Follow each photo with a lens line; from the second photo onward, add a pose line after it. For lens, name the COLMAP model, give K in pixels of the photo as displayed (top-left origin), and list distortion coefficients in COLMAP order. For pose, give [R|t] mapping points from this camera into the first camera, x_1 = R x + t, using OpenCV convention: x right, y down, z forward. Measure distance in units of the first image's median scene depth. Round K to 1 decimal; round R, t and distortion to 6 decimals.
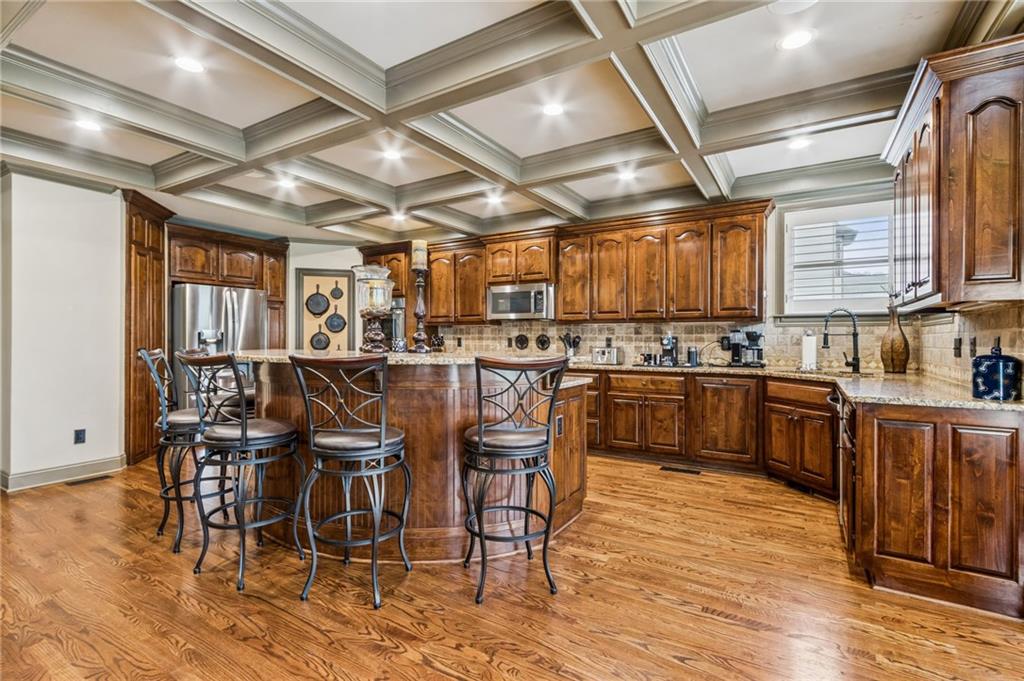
lens RADIAL K [[474.6, 0, 503.4], [0, 474.6, 339.1], [0, 0, 1]] dist [0.005080, -0.001281]
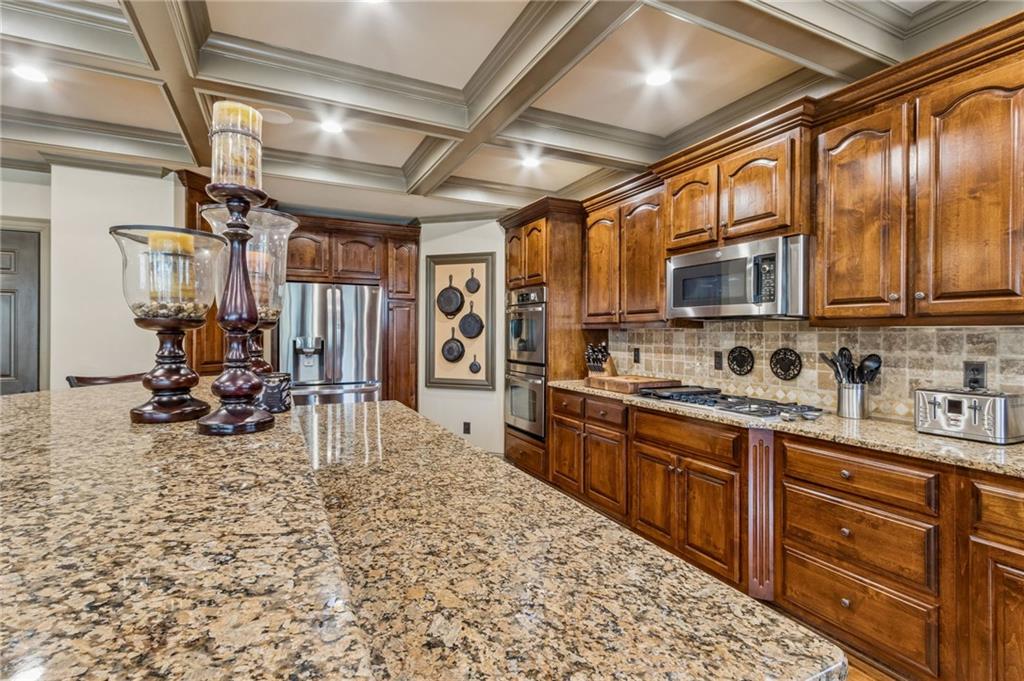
lens RADIAL K [[474.6, 0, 510.7], [0, 474.6, 333.2], [0, 0, 1]] dist [0.005080, -0.001281]
pose [[0.850421, -0.000326, -0.526103, 0.101149], [-0.000432, 0.999999, -0.001317, -0.023959], [0.526103, 0.001347, 0.850420, 0.455827]]
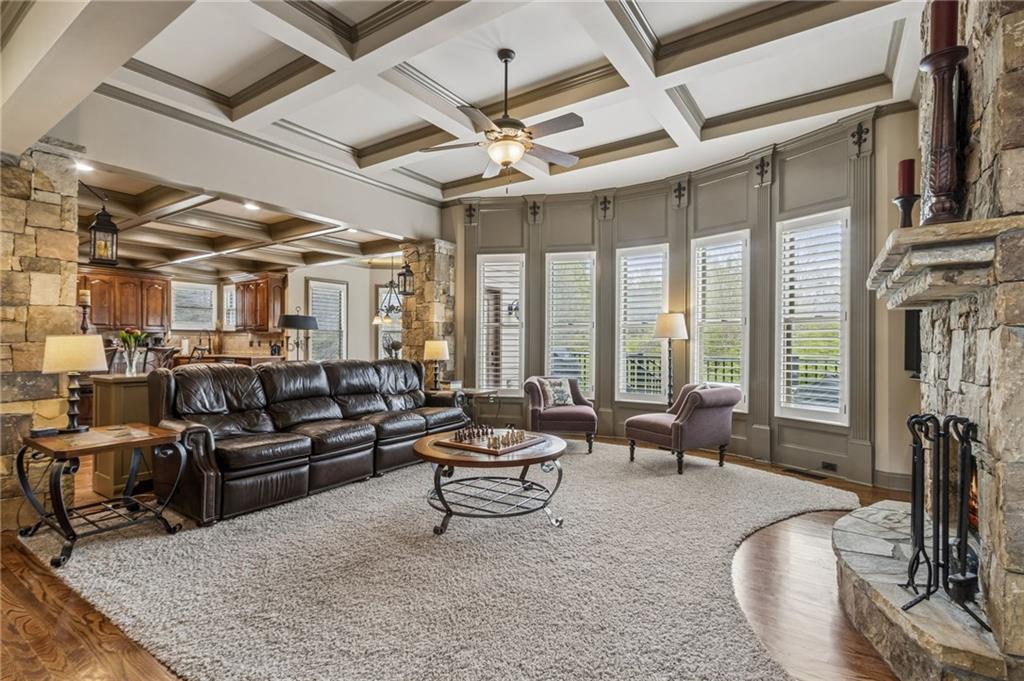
lens RADIAL K [[474.6, 0, 506.4], [0, 474.6, 341.0], [0, 0, 1]] dist [0.005080, -0.001281]
pose [[0.034378, -0.002495, 0.999406, -1.129222], [0.000085, 0.999997, 0.002494, -0.003978], [-0.999409, 0.000000, 0.034379, -0.423139]]
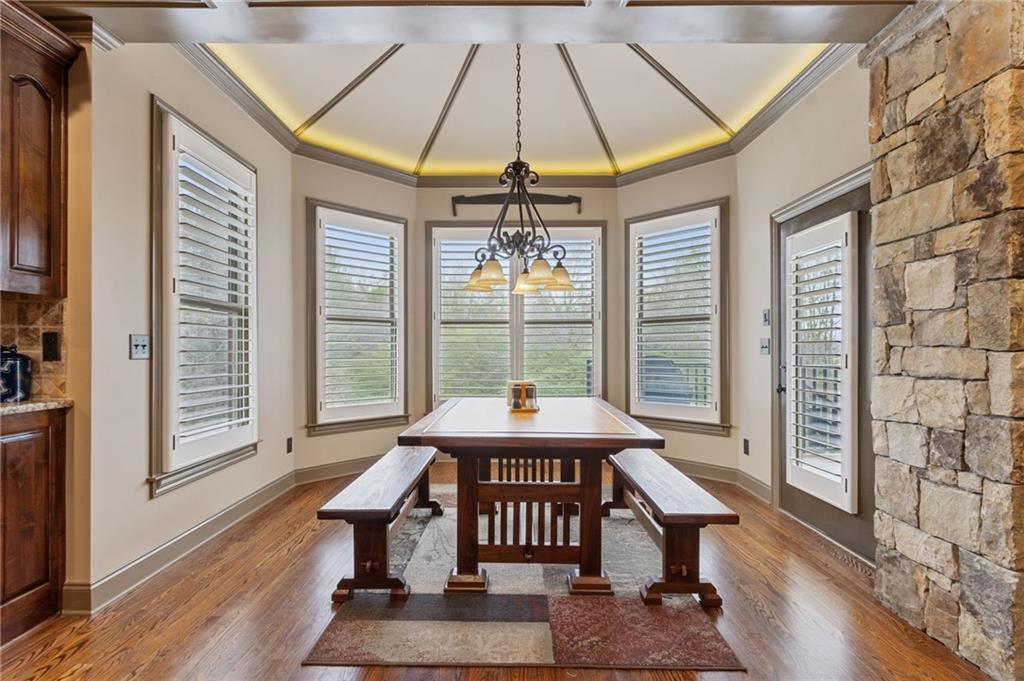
lens RADIAL K [[474.6, 0, 508.1], [0, 474.6, 346.6], [0, 0, 1]] dist [0.005080, -0.001281]
pose [[-0.520927, 0.000815, 0.853601, -0.093664], [-0.002631, 0.999993, -0.002561, 0.007871], [-0.853597, -0.003580, -0.520921, 0.250958]]
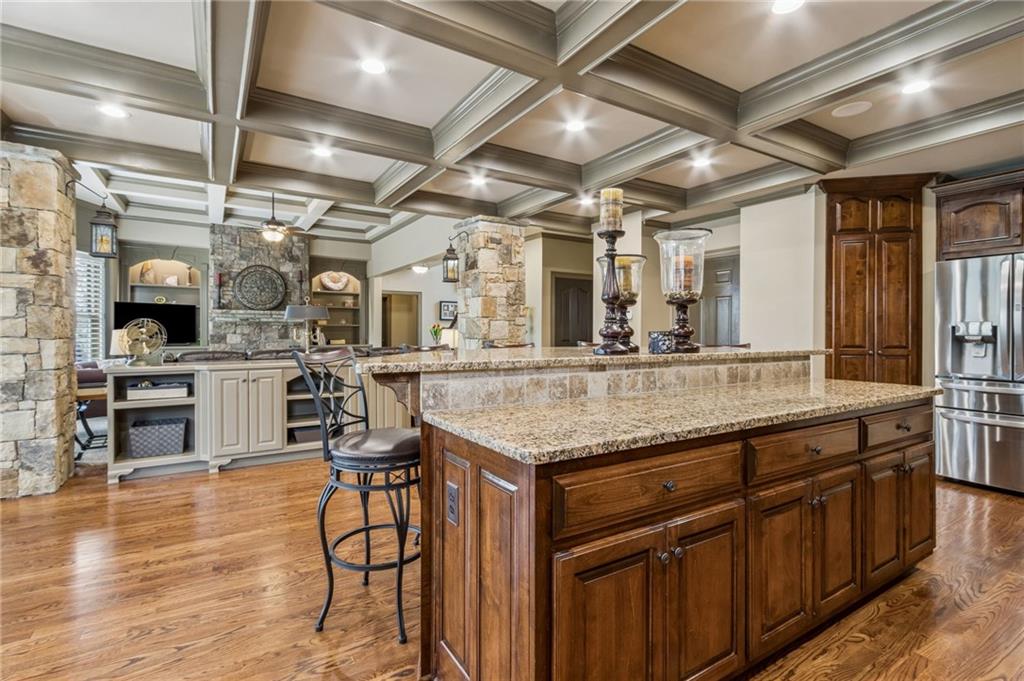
lens RADIAL K [[474.6, 0, 511.5], [0, 474.6, 338.1], [0, 0, 1]] dist [0.005080, -0.001281]
pose [[-0.444191, 0.009864, -0.895878, 0.280264], [-0.003919, 0.999908, 0.012952, -0.002643], [0.895924, 0.009265, -0.444112, 0.660039]]
